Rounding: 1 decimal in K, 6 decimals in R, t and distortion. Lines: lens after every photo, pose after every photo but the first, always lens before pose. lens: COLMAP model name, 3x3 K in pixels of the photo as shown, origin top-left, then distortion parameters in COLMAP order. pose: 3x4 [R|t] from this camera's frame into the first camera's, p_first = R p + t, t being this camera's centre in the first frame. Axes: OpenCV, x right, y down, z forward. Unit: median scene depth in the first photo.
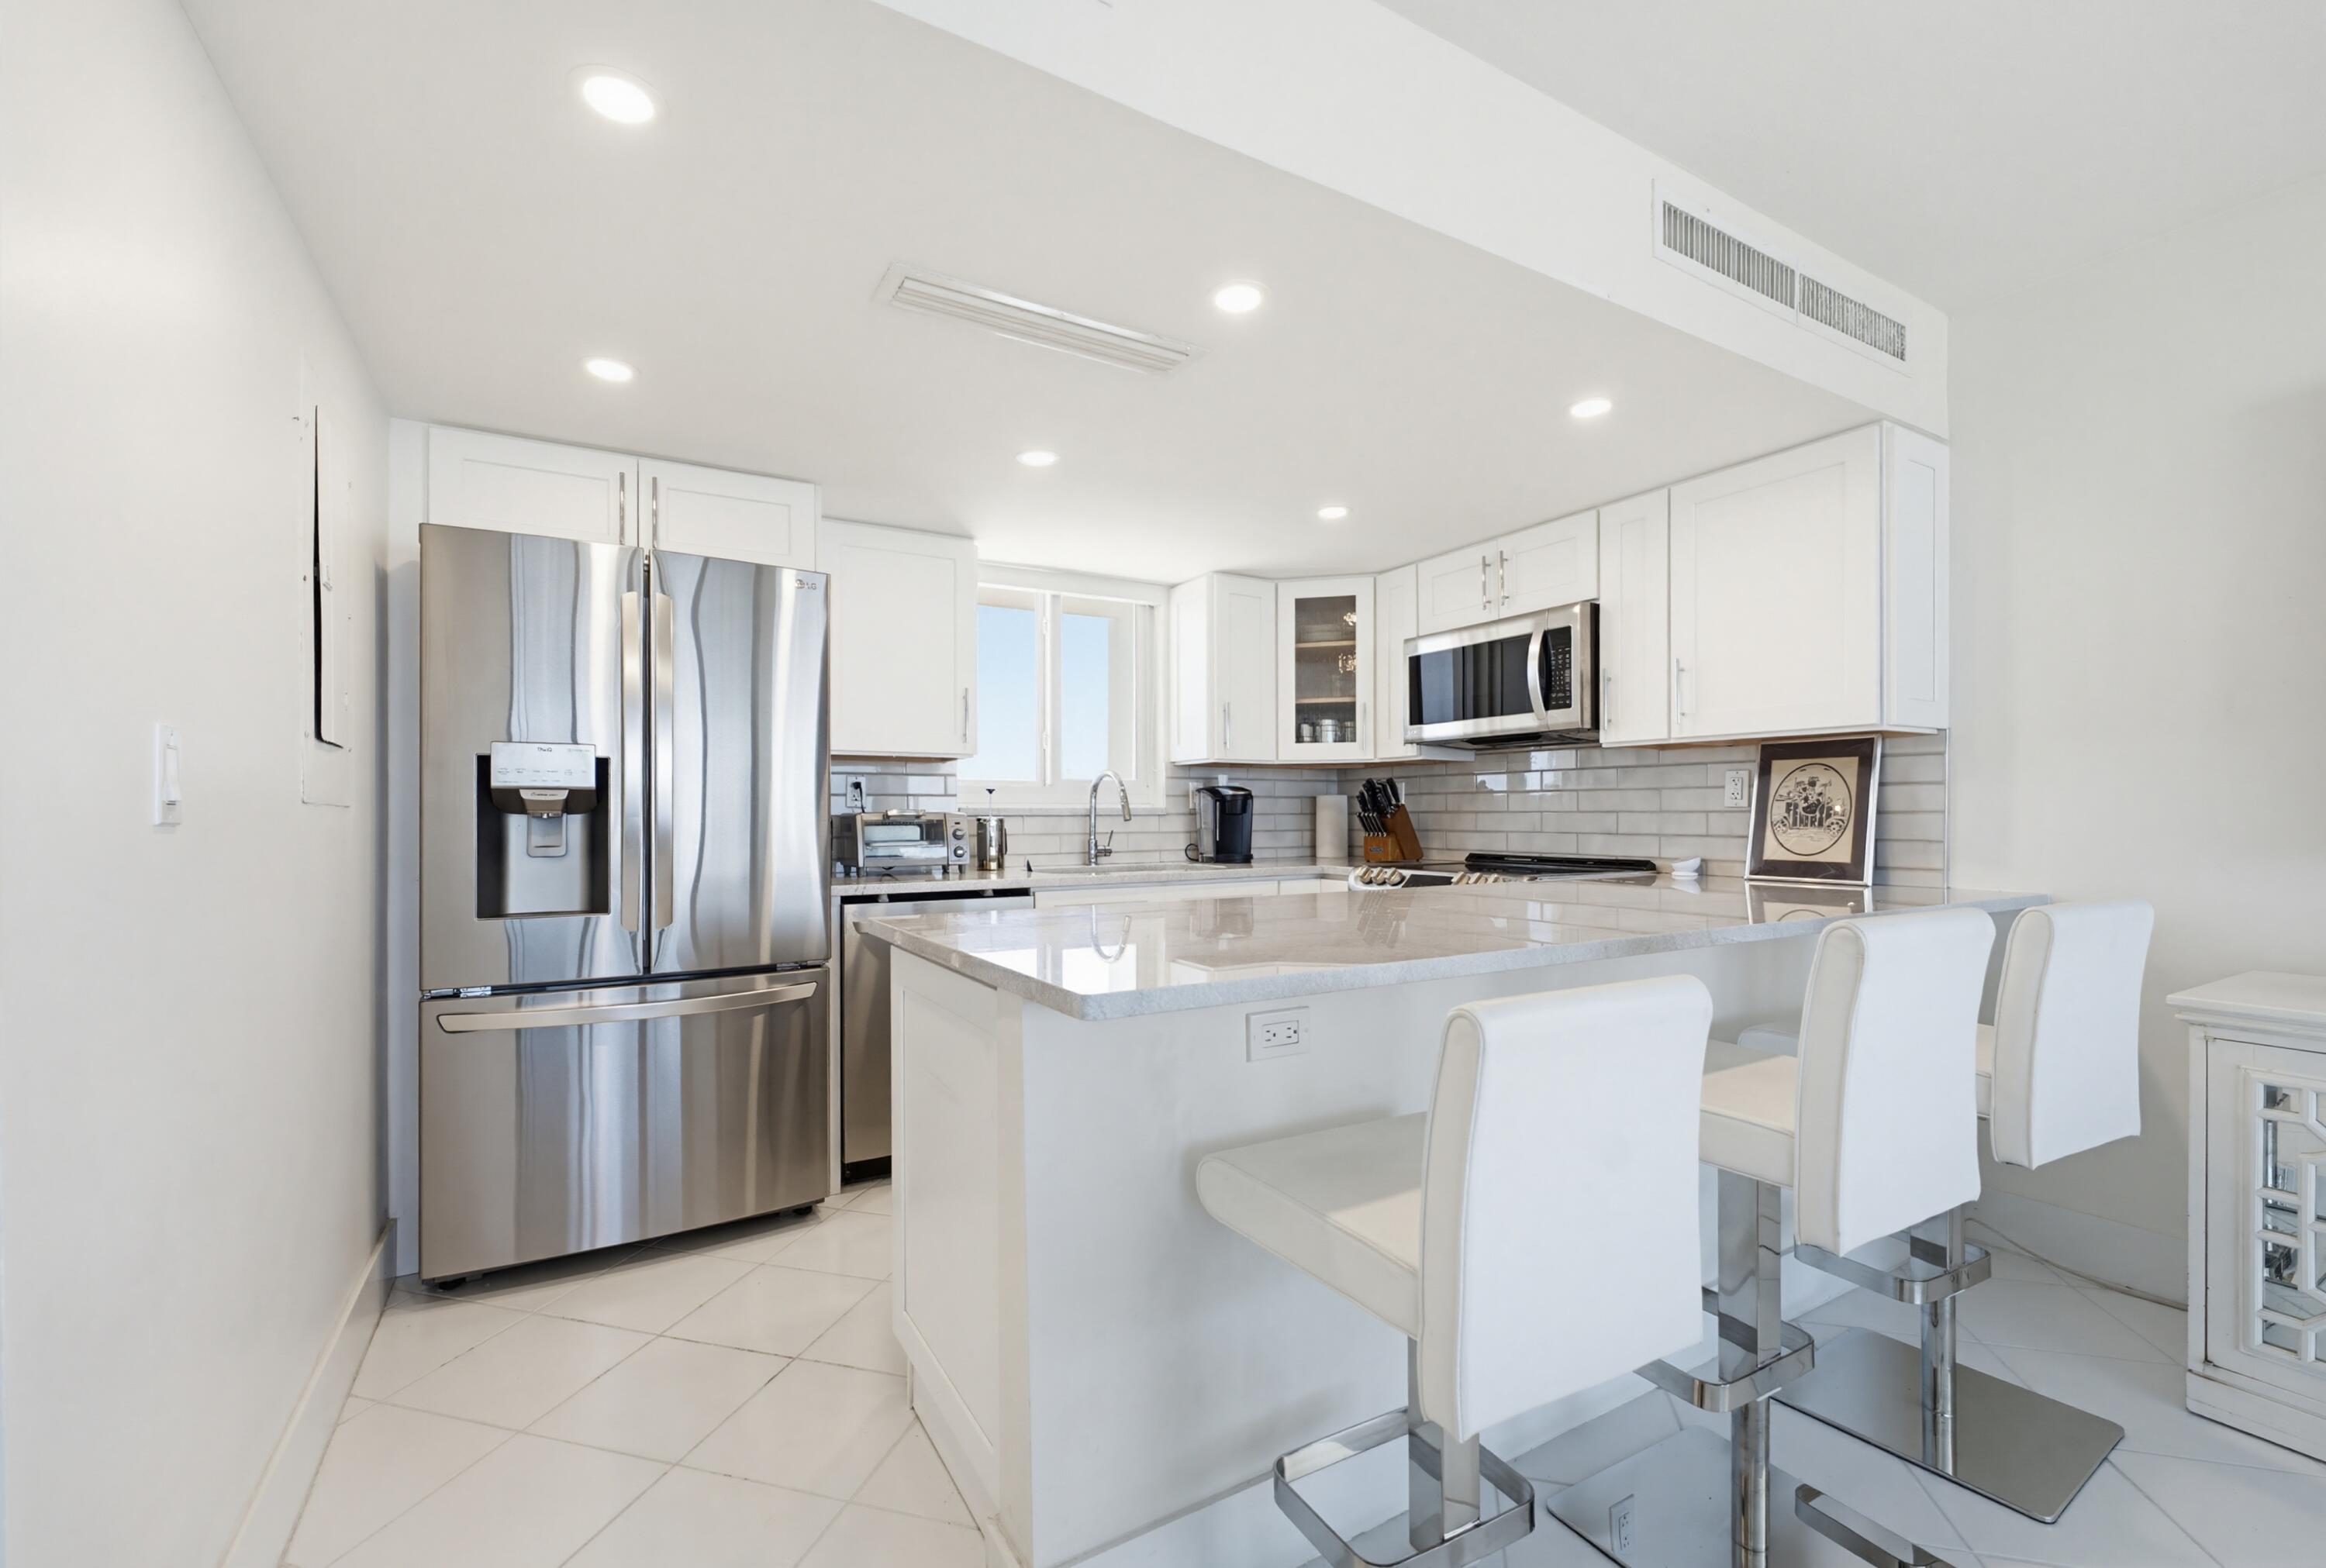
lens RADIAL K [[964.0, 0, 1141.5], [0, 964.0, 812.6], [0, 0, 1]] dist [0.000069, -0.000036]
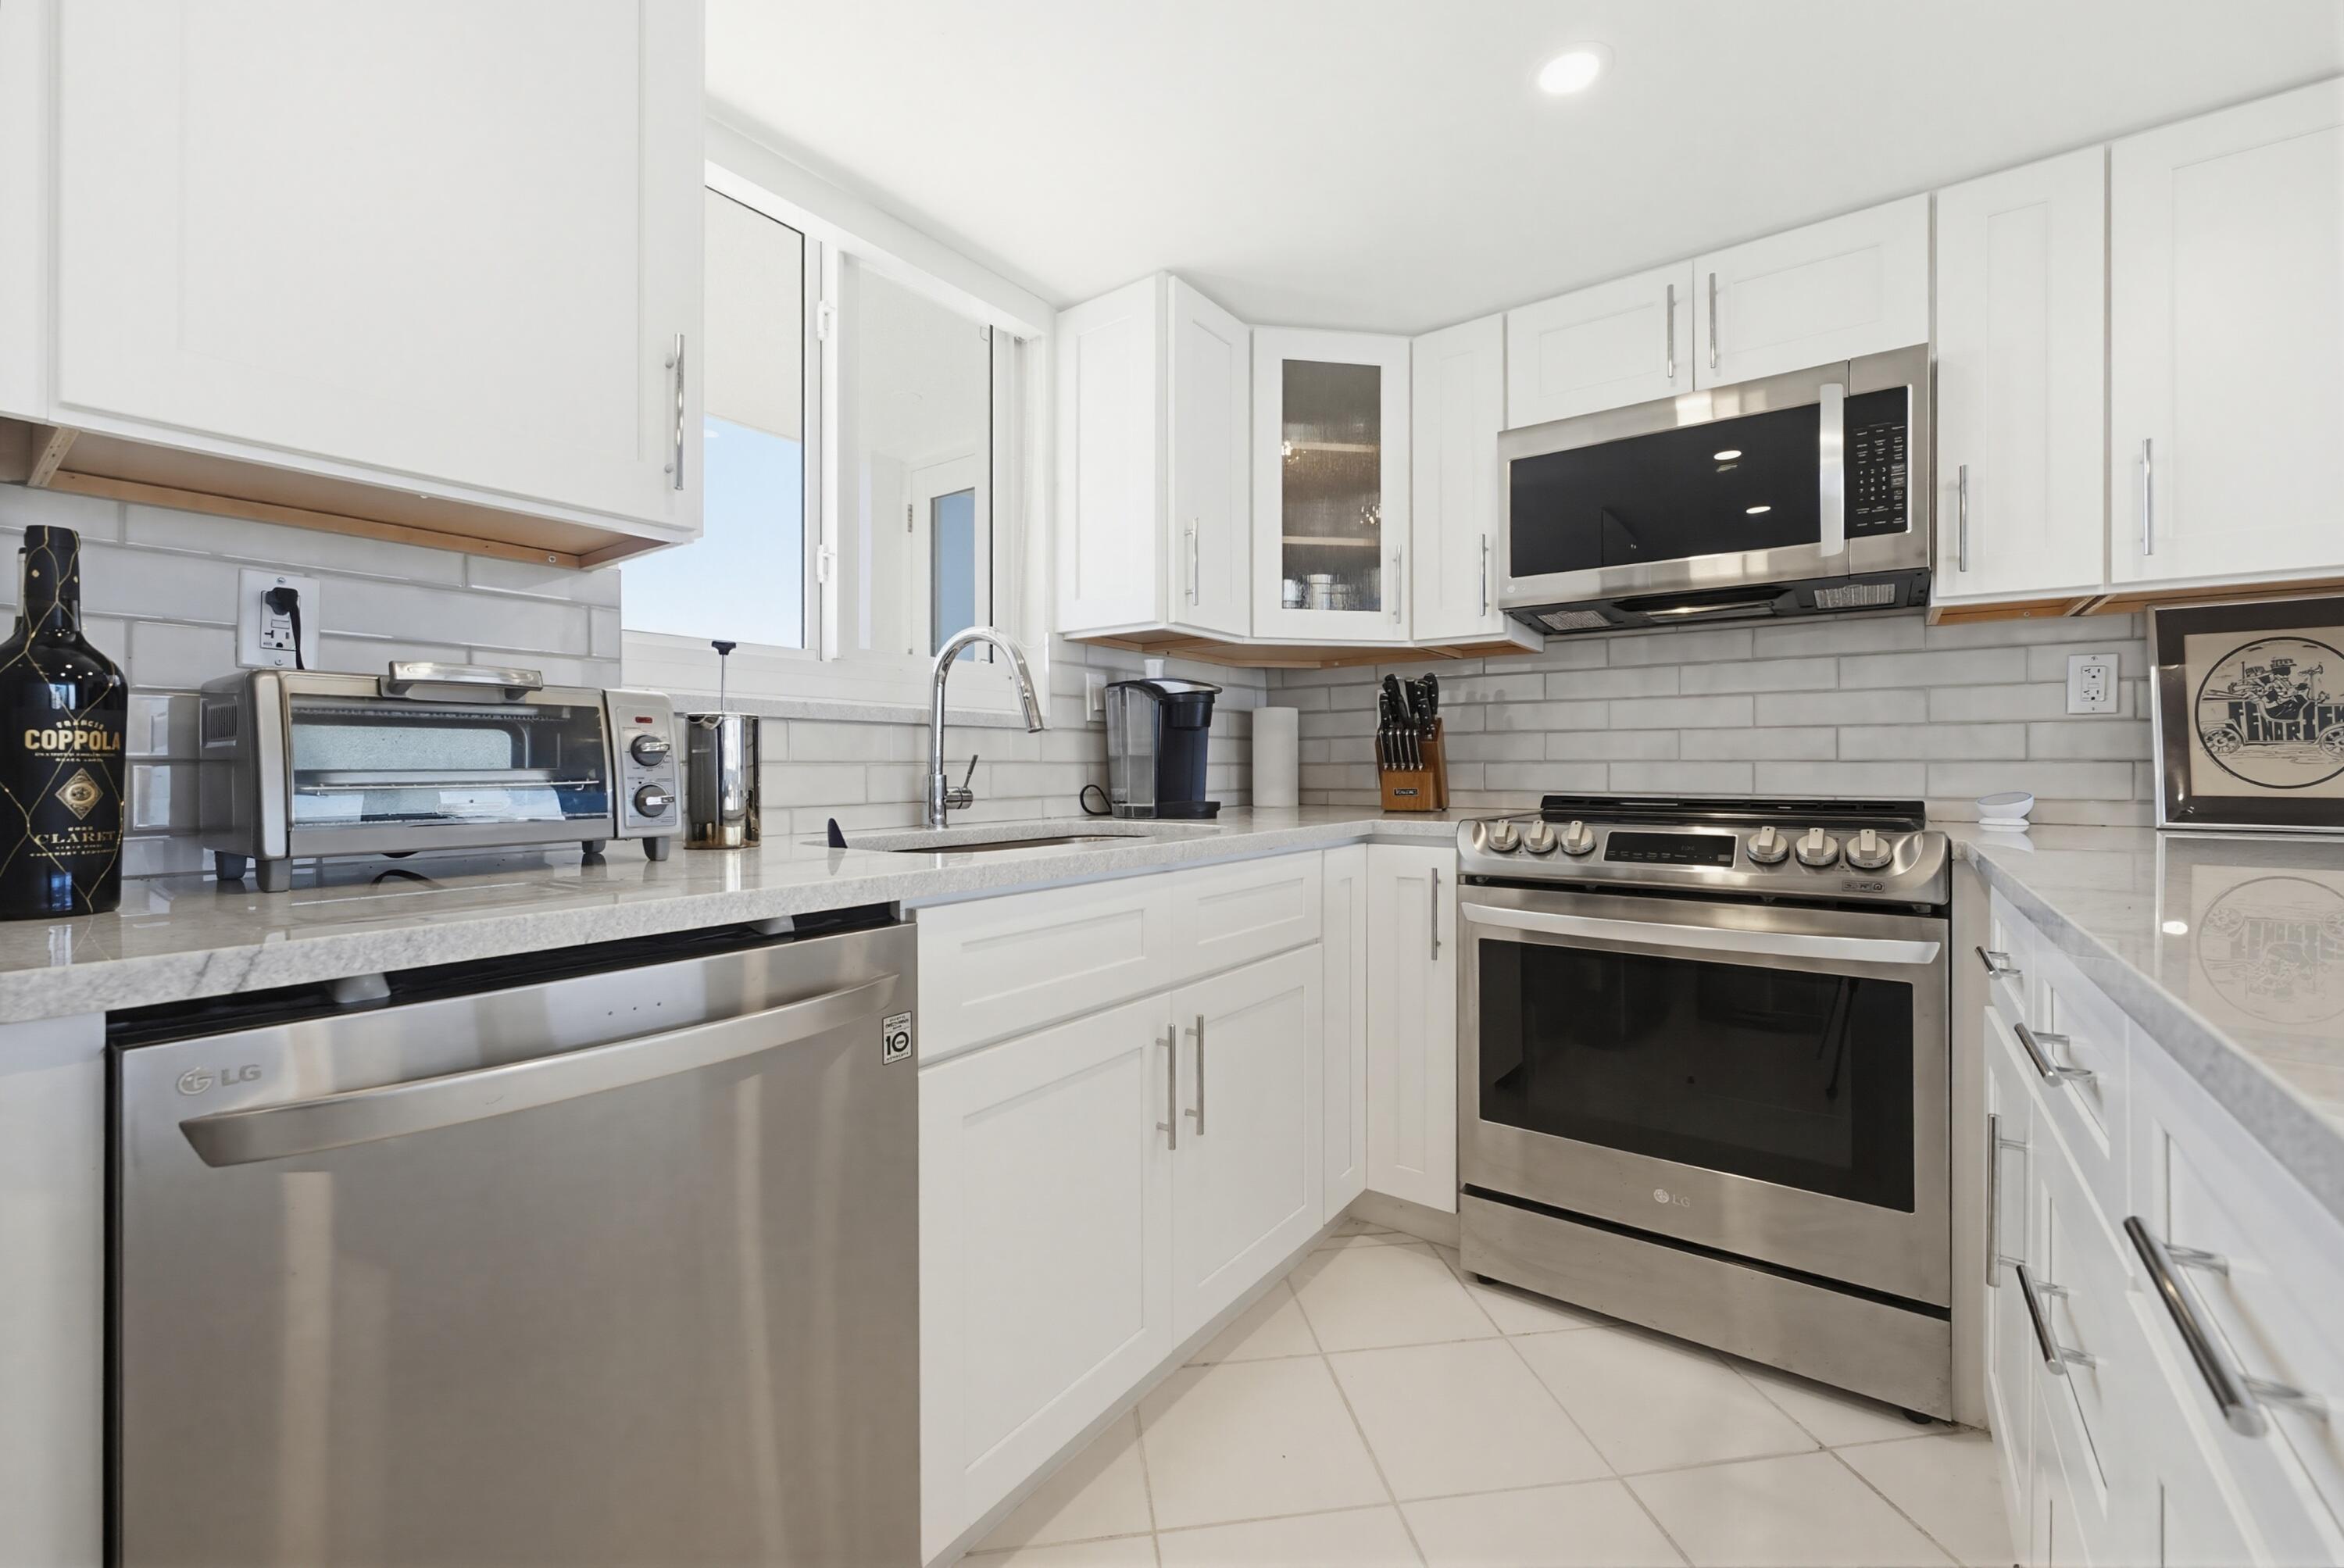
lens RADIAL K [[949.1, 0, 1176.4], [0, 949.1, 761.8], [0, 0, 1]] dist [-0.001525, -0.000070]
pose [[0.914942, 0.005347, 0.403549, -0.163450], [-0.003566, 0.999980, -0.005163, 0.029638], [-0.403569, 0.003285, 0.914943, 0.646971]]
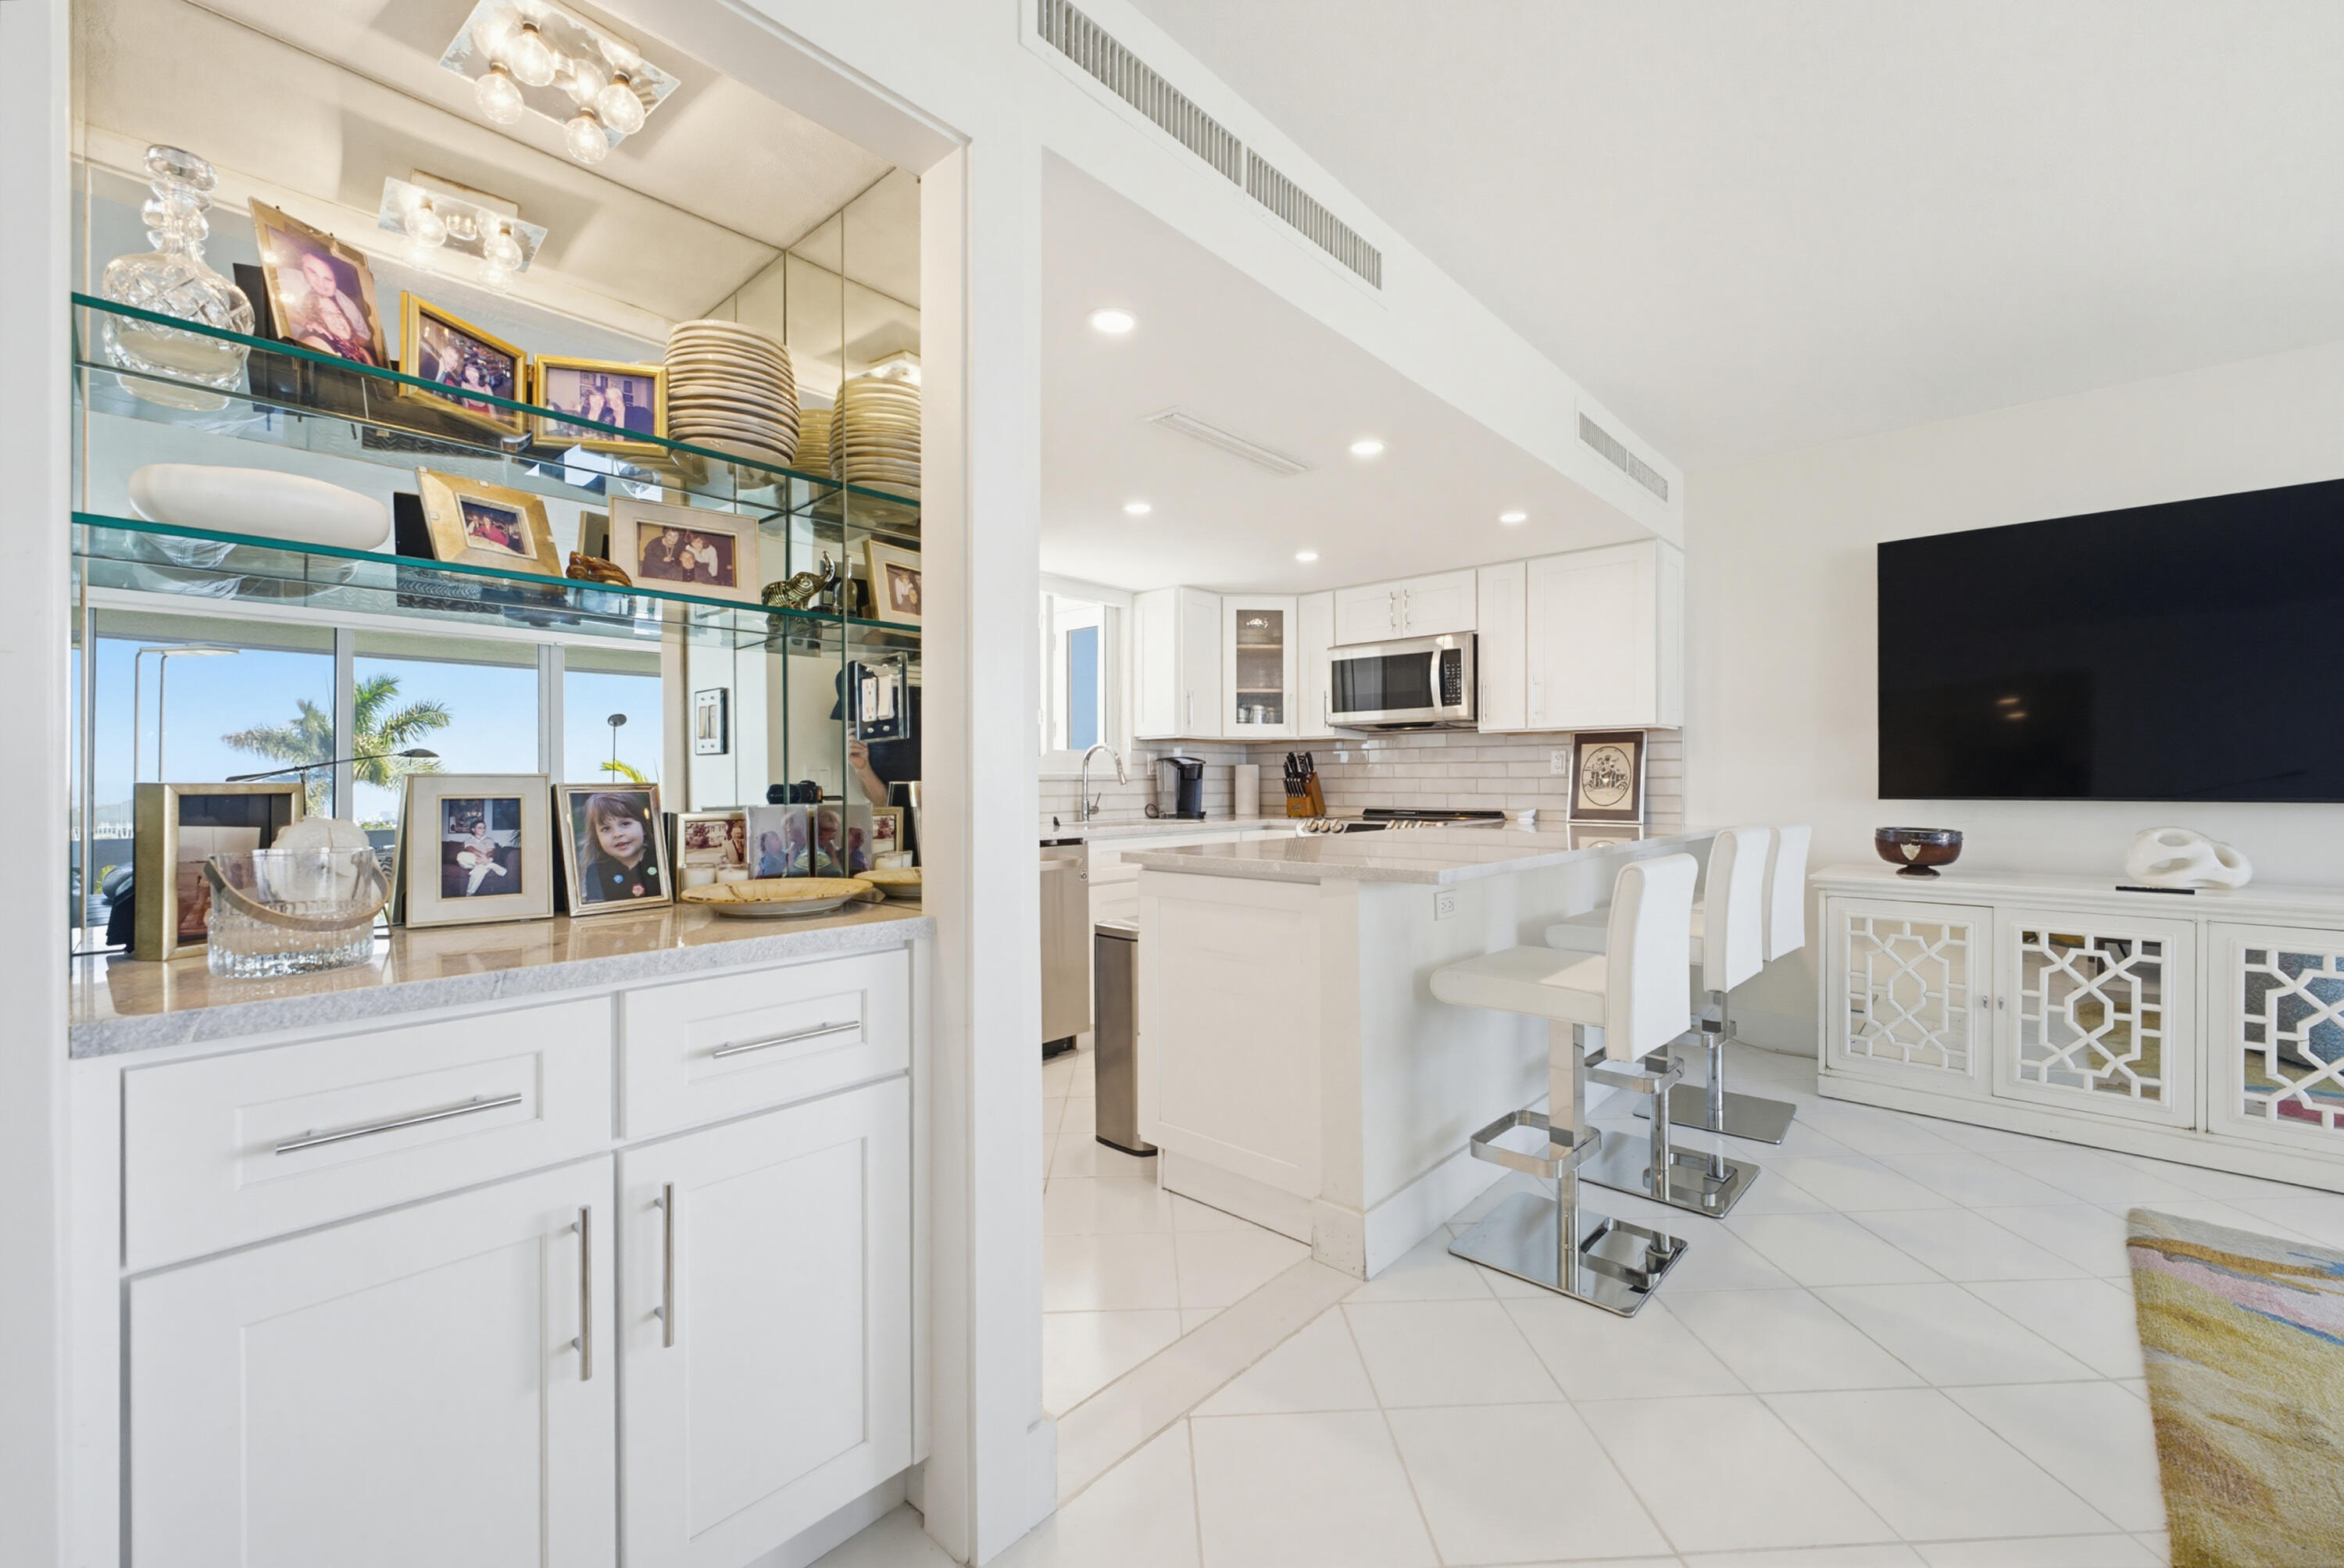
lens RADIAL K [[948.6, 0, 1190.3], [0, 948.6, 776.0], [0, 0, 1]] dist [-0.000354, -0.000009]
pose [[0.948763, 0.002017, 0.315981, -0.373181], [-0.000543, 0.999989, -0.004755, 0.003724], [-0.315987, 0.004340, 0.948754, -0.208283]]
